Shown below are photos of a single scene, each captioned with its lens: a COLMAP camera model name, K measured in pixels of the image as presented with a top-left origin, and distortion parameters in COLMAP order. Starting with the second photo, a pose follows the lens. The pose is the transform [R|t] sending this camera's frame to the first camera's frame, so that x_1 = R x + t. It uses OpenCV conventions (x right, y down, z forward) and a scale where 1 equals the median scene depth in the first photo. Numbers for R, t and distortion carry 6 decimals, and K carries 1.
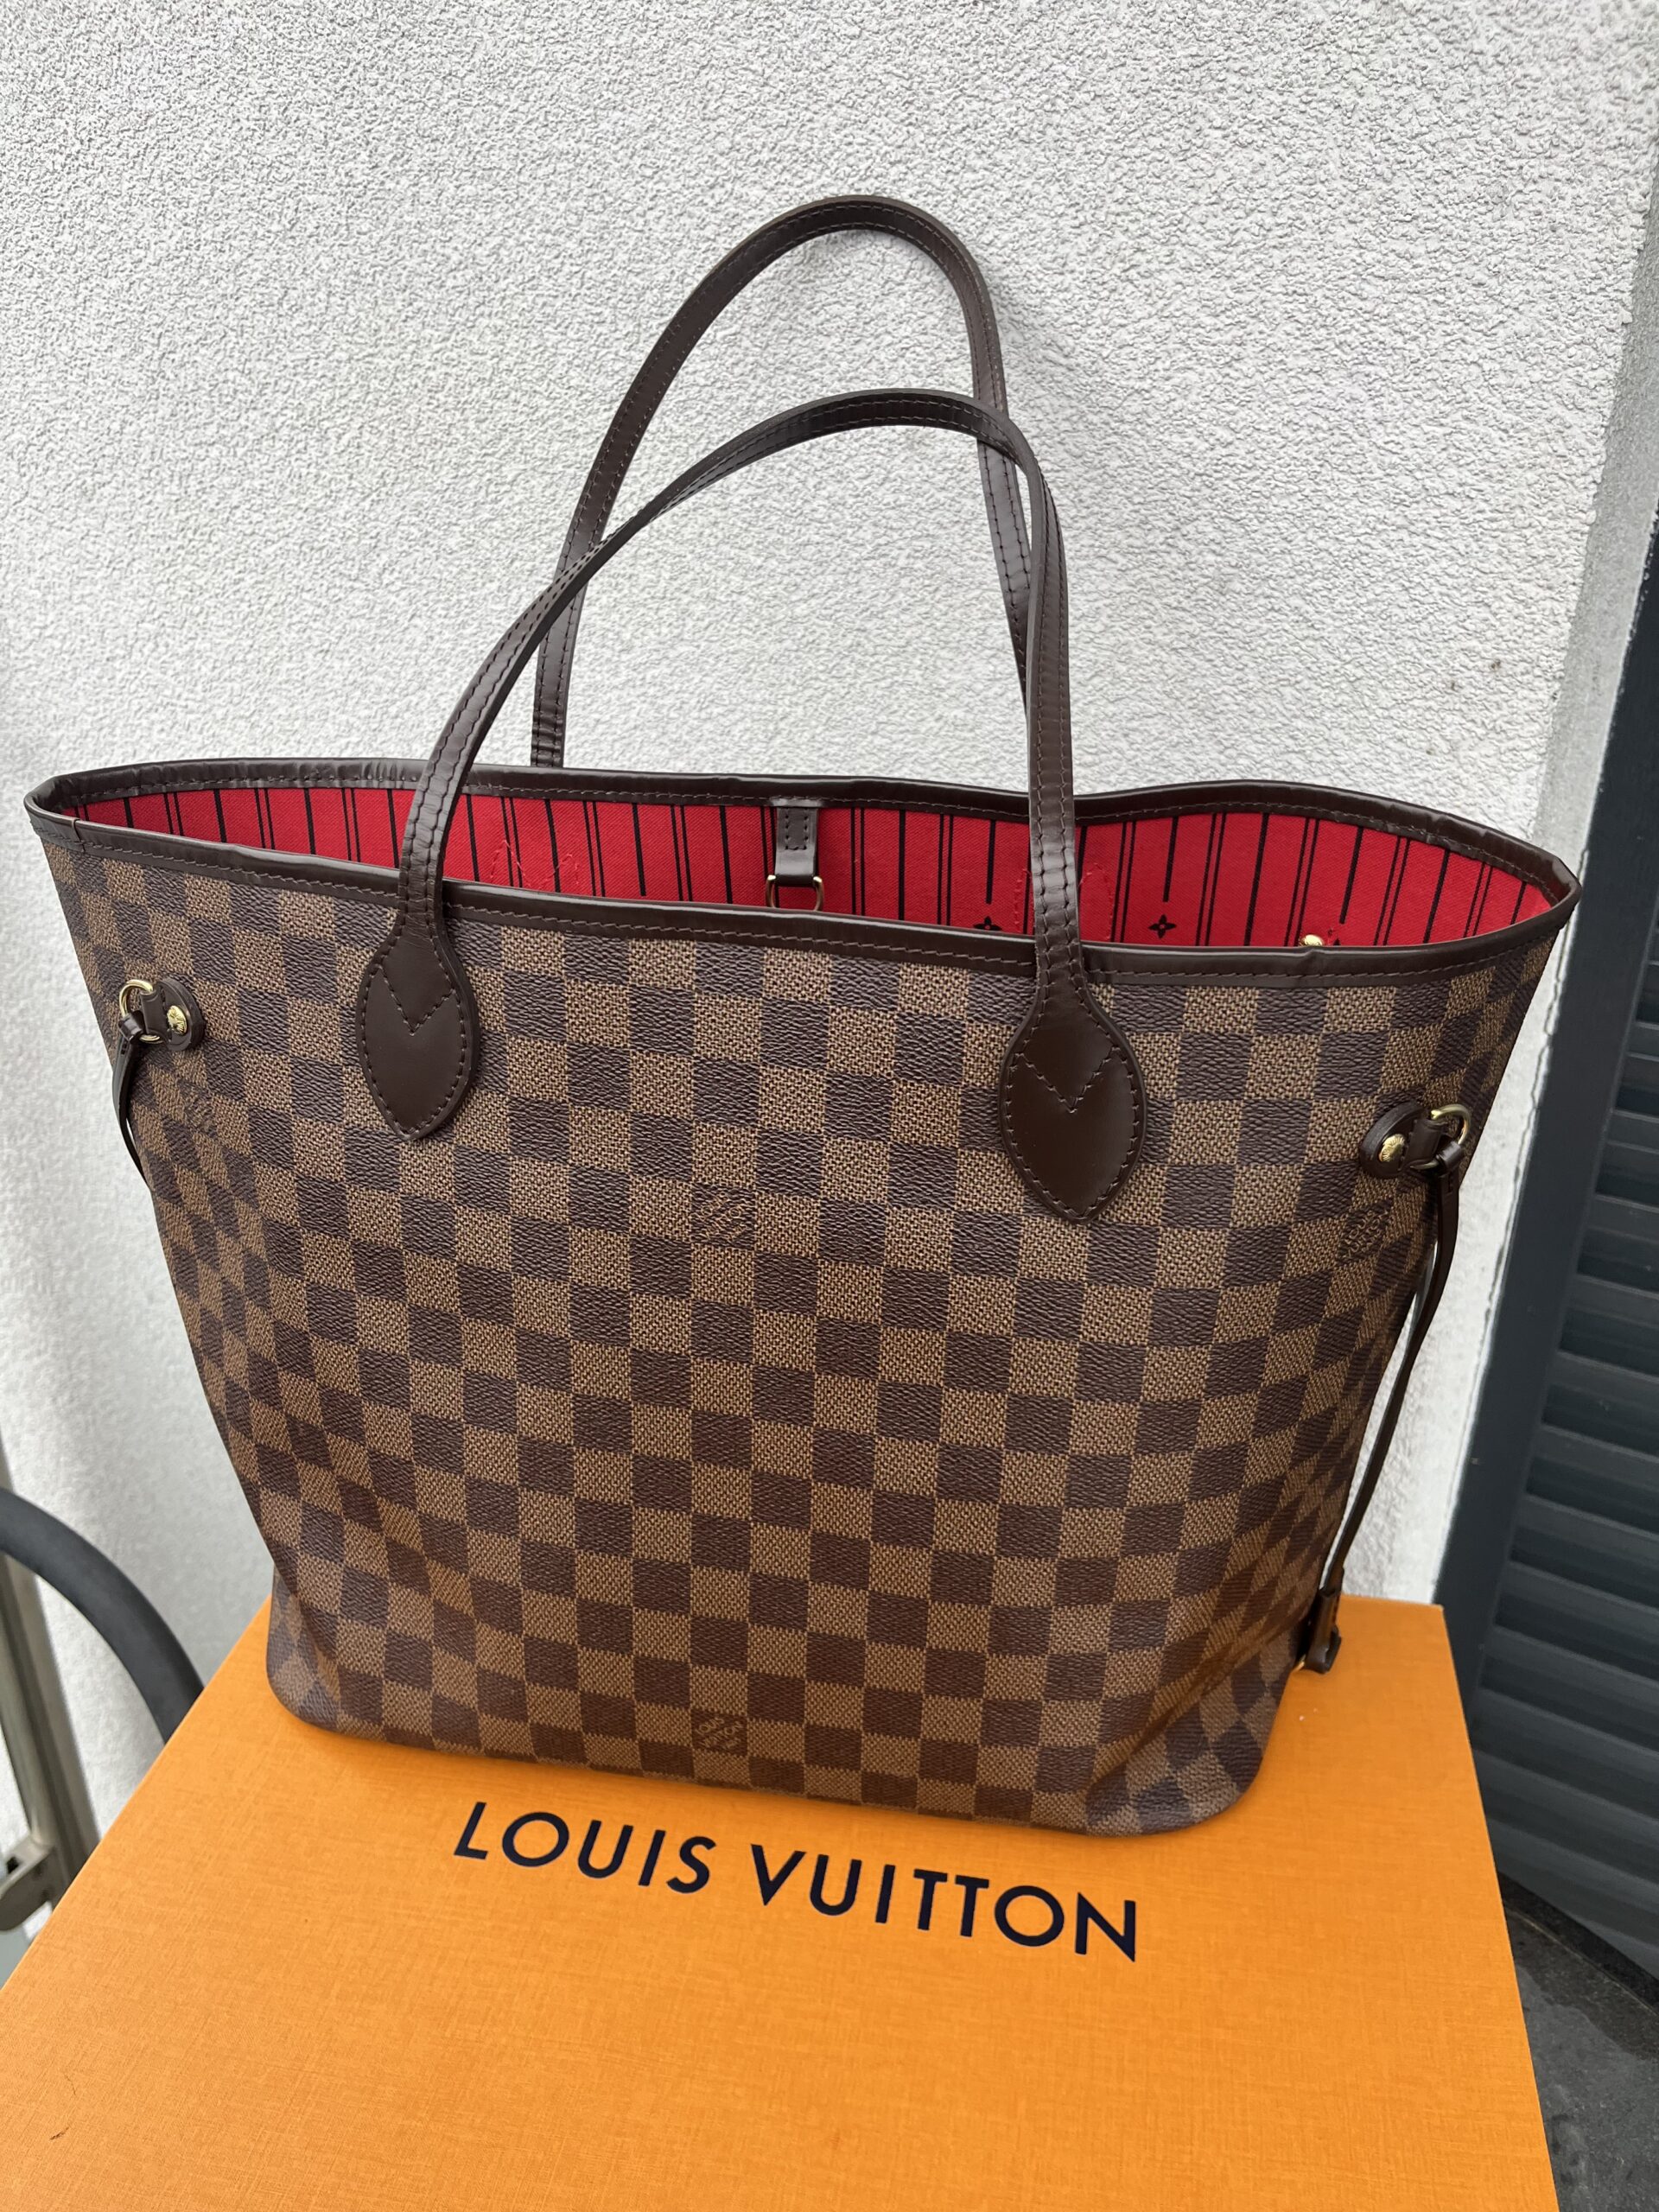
lens RADIAL K [[1689.9, 0, 836.0], [0, 1689.9, 1130.0], [0, 0, 1]] dist [0.001889, 0.003572]
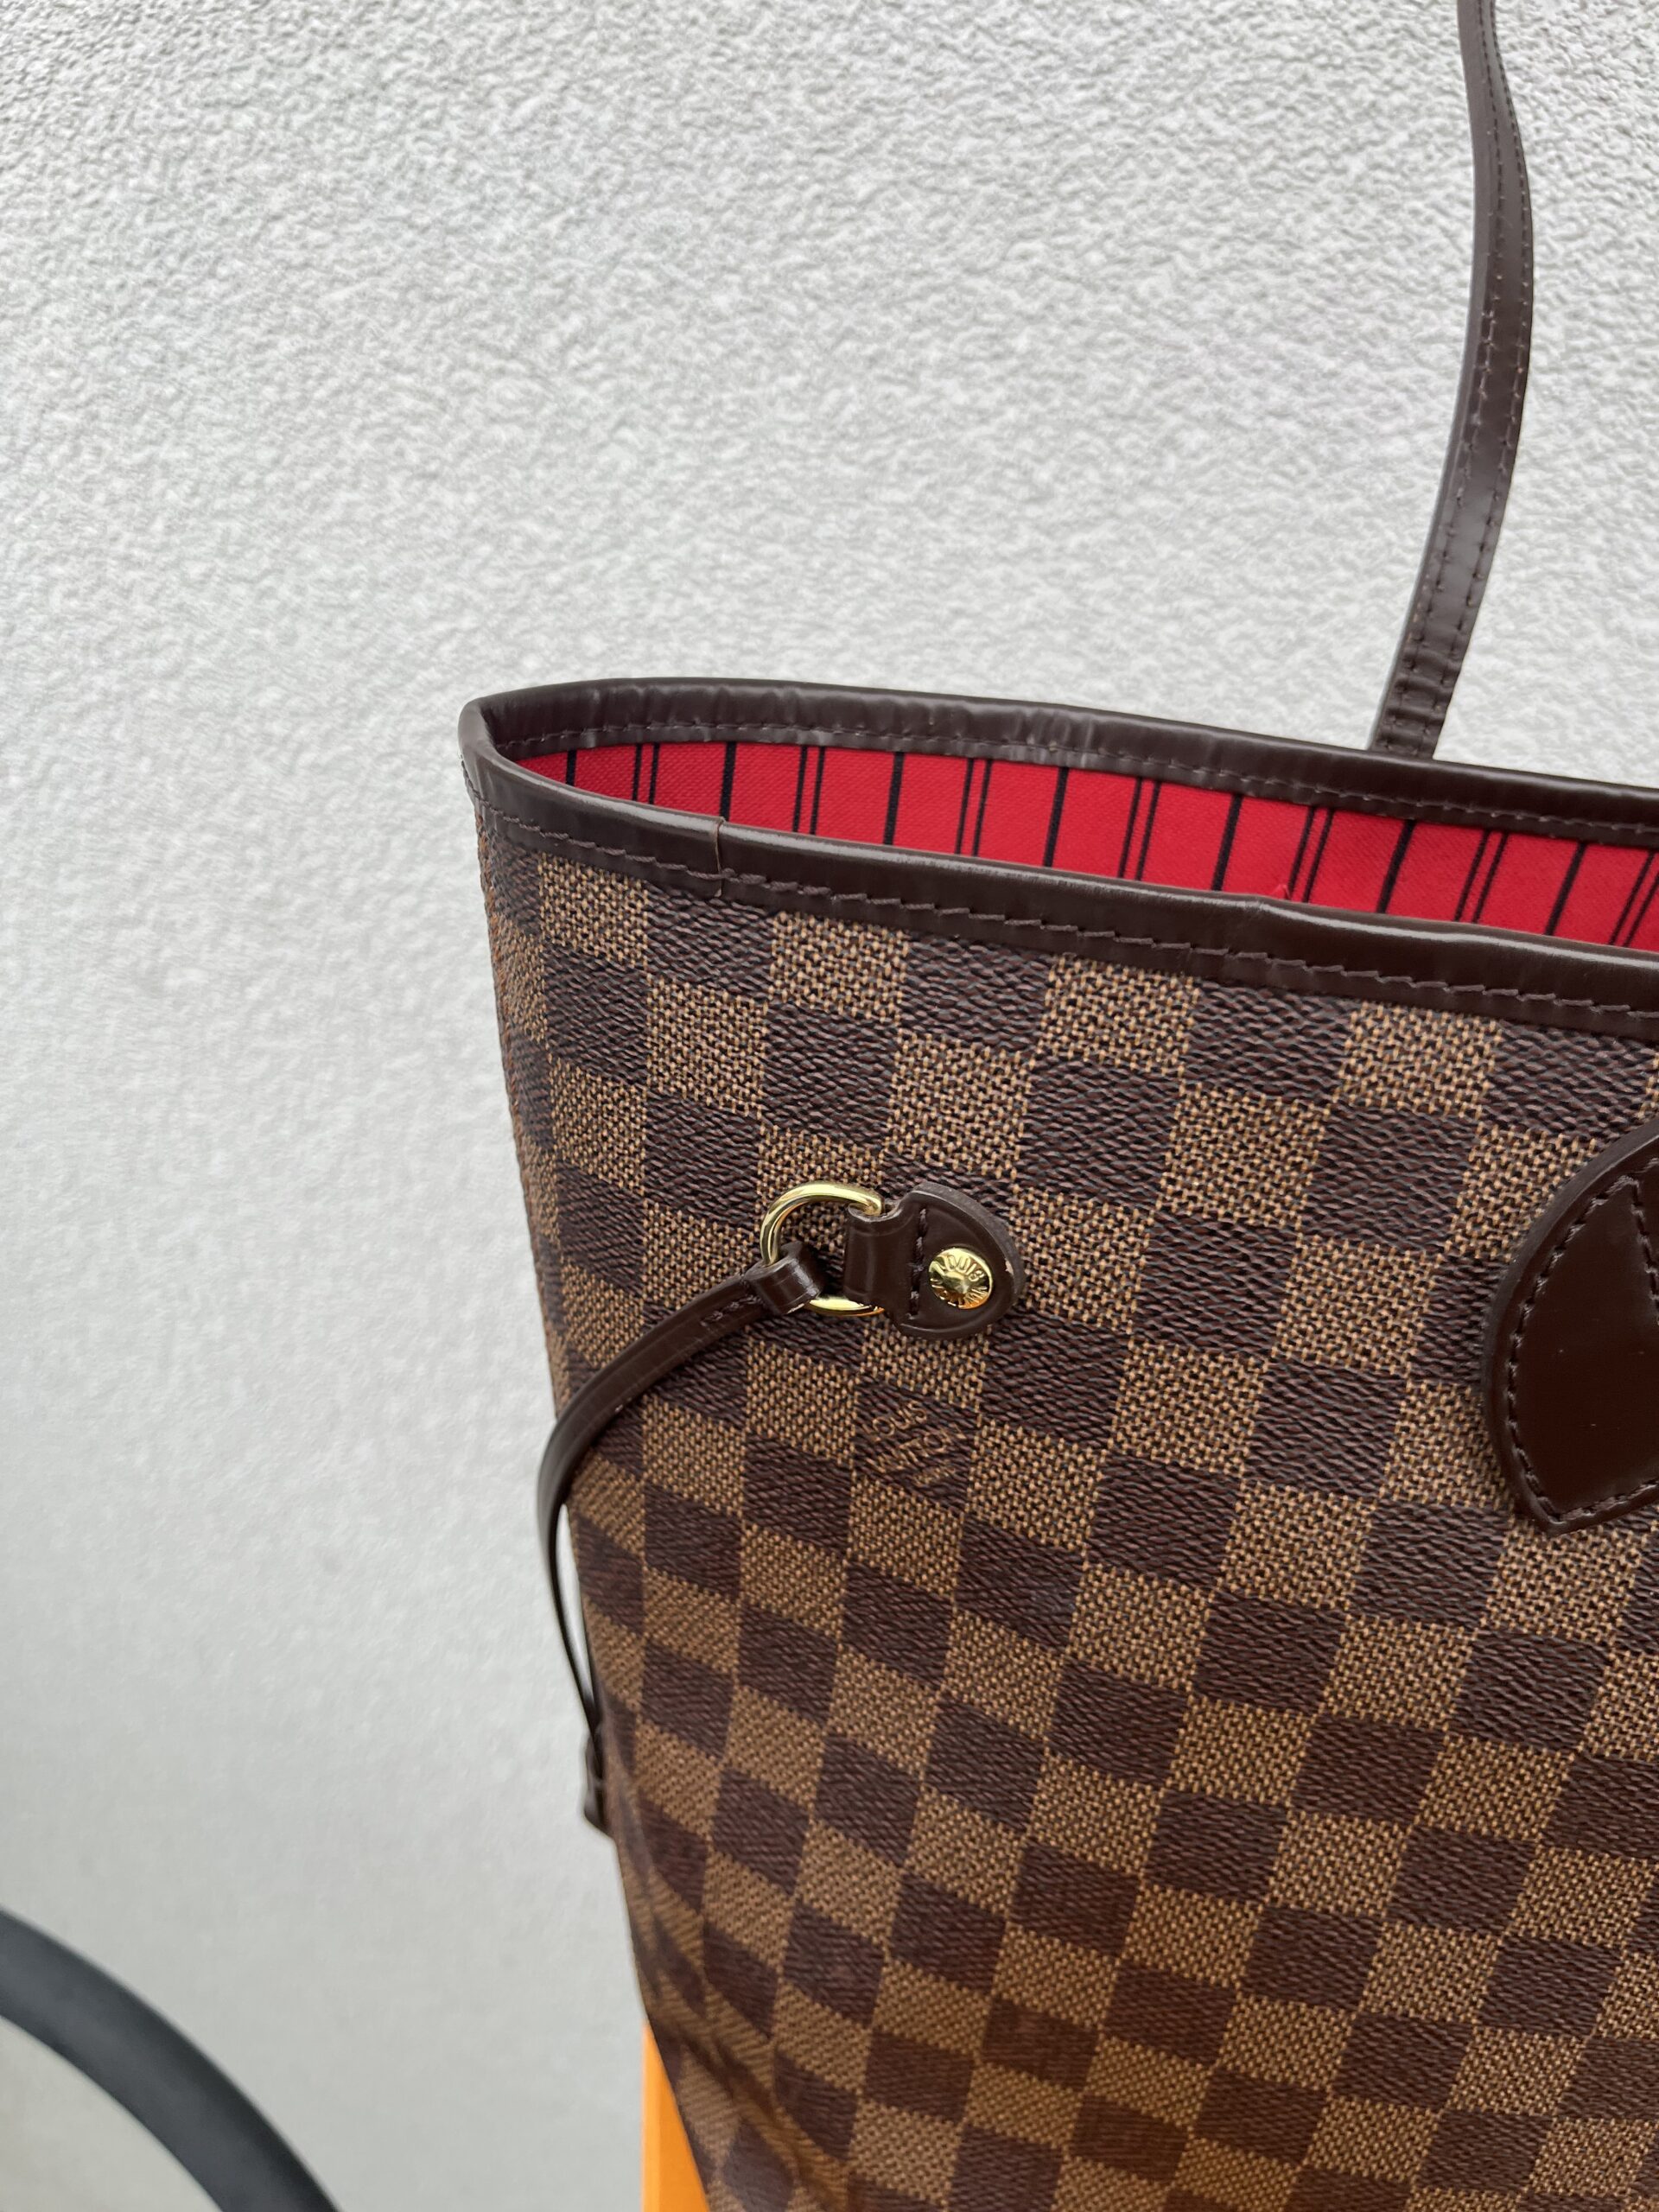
lens RADIAL K [[1656.1, 0, 826.6], [0, 1656.1, 1128.4], [0, 0, 1]] dist [0.054073, -0.100751]
pose [[0.964241, -0.036935, 0.262441, -0.460063], [0.022141, 0.998006, 0.059110, -0.110894], [-0.264101, -0.051185, 0.963136, 0.512777]]
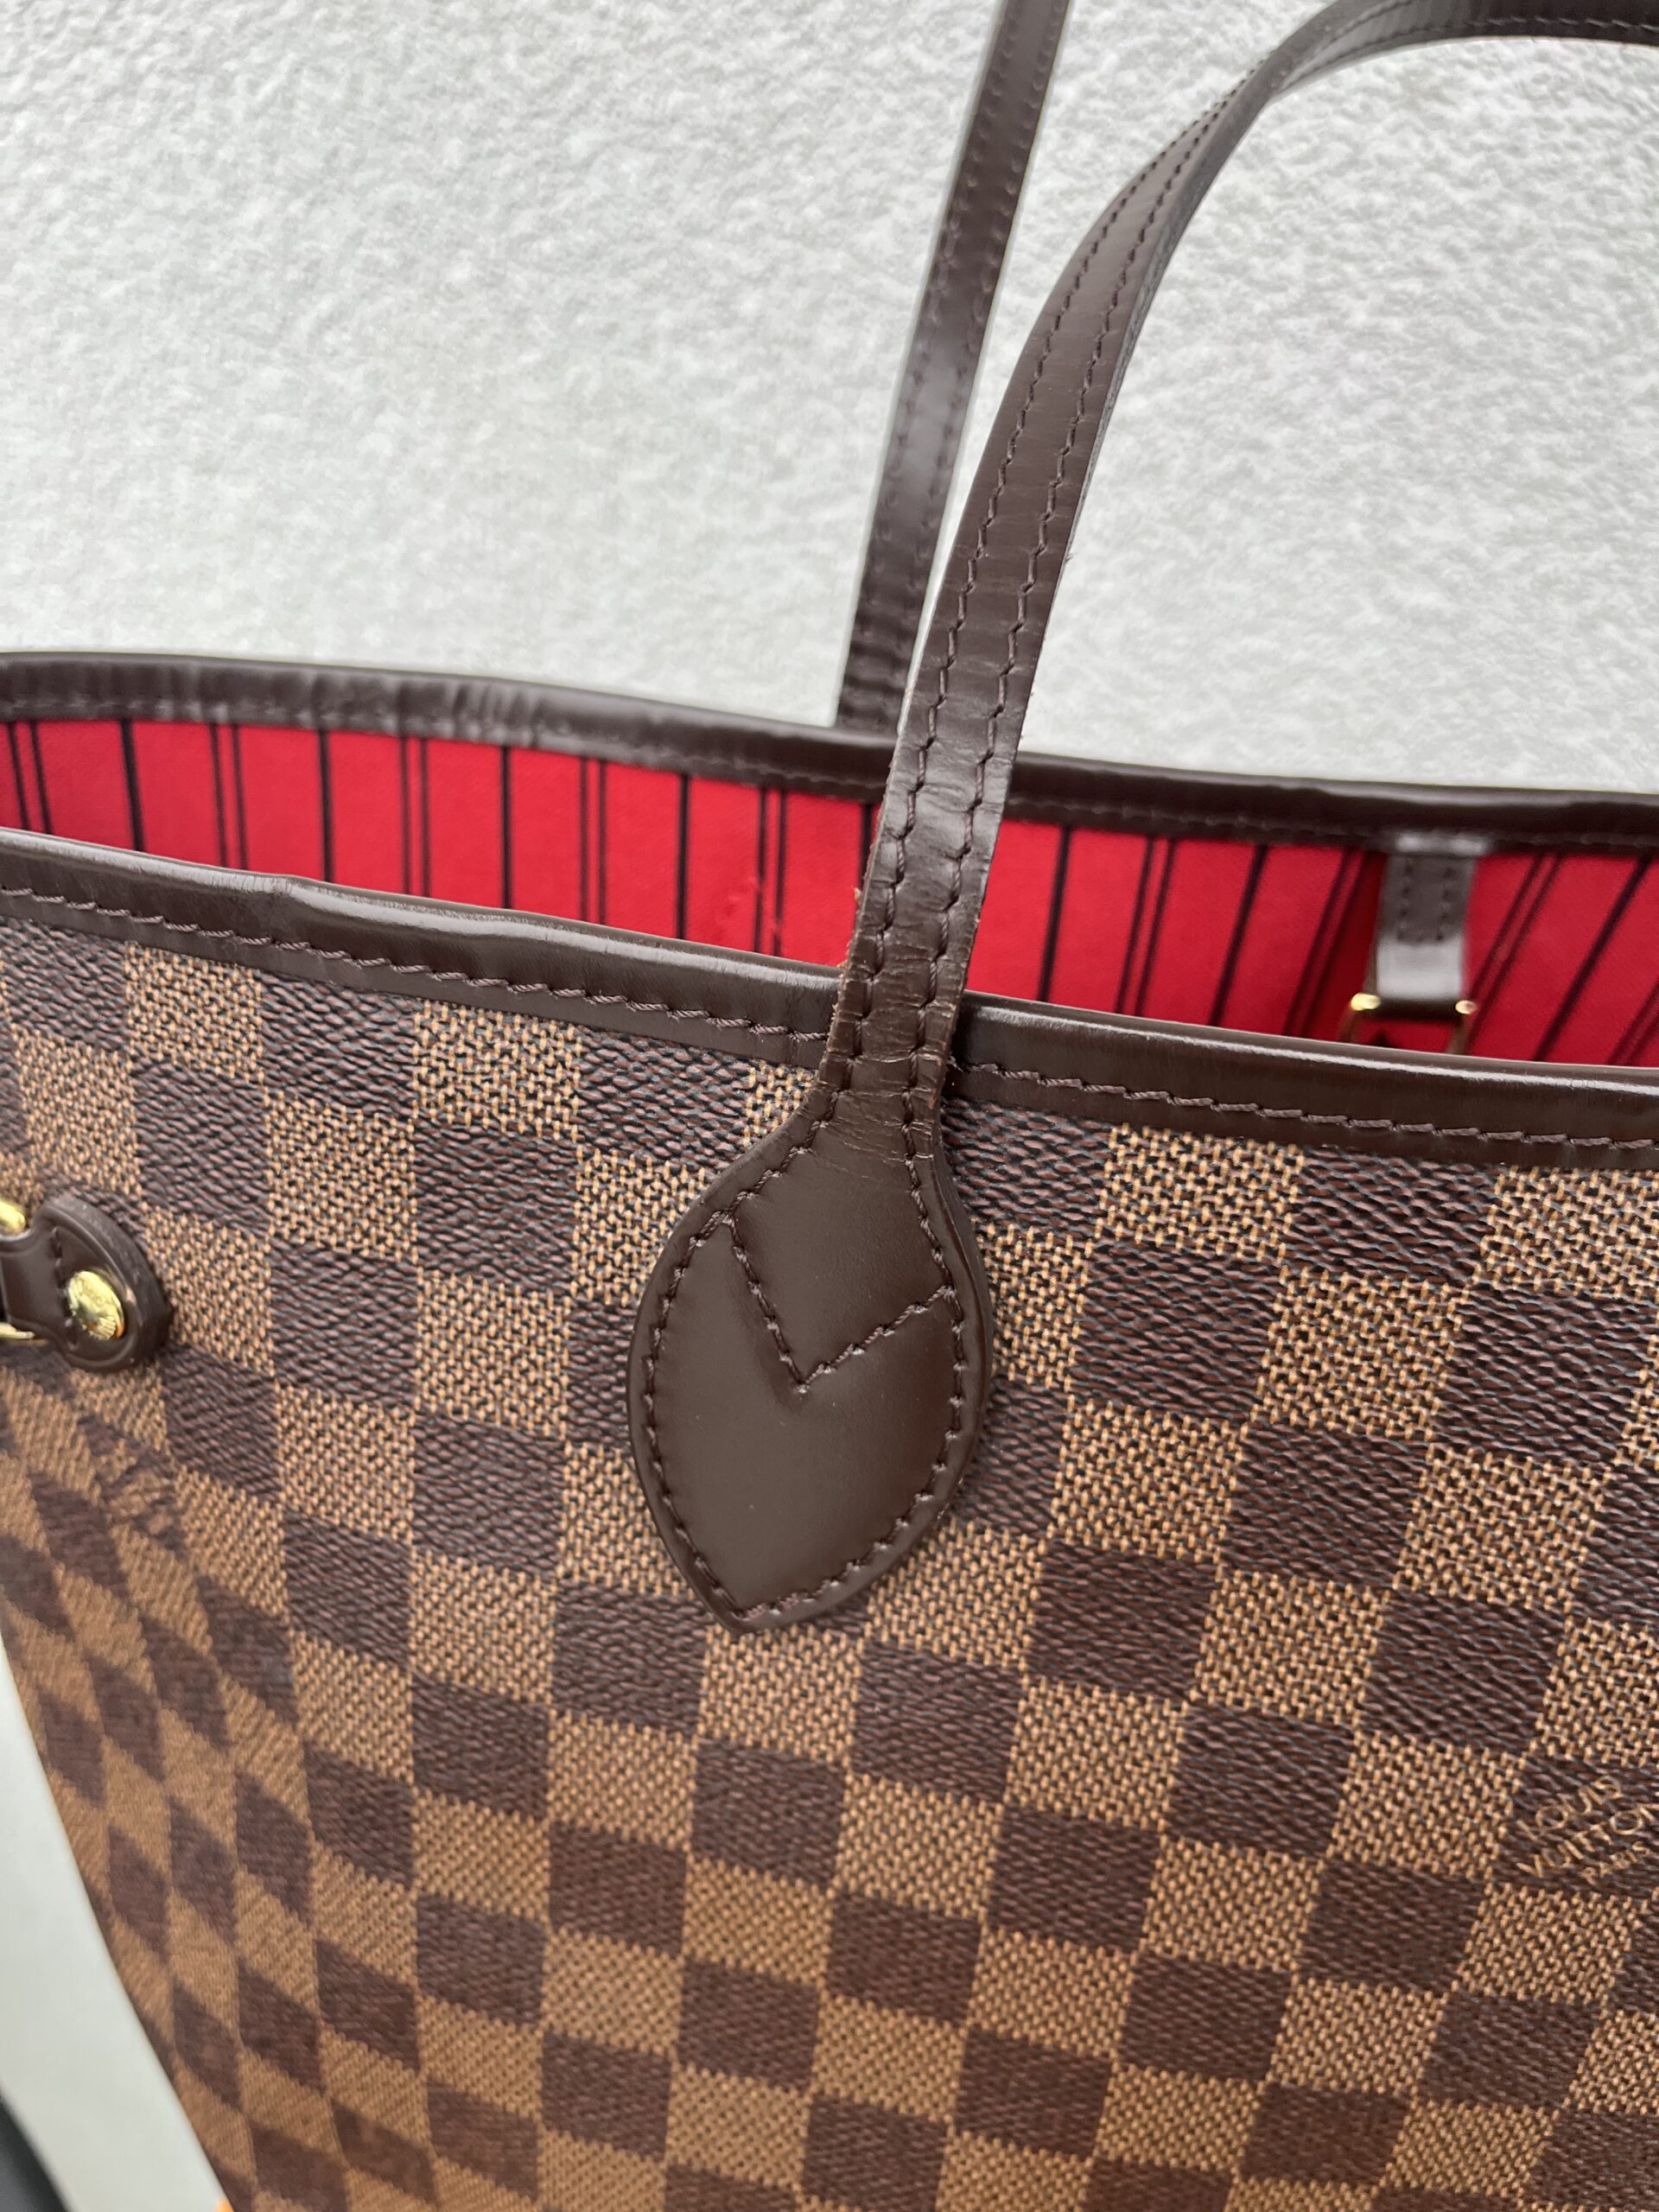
lens RADIAL K [[1678.9, 0, 823.9], [0, 1678.9, 1129.0], [0, 0, 1]] dist [0.057799, -0.113854]
pose [[0.990573, -0.008165, 0.136740, -0.236833], [0.001834, 0.998923, 0.046368, -0.105444], [-0.136971, -0.045680, 0.989521, 0.508297]]
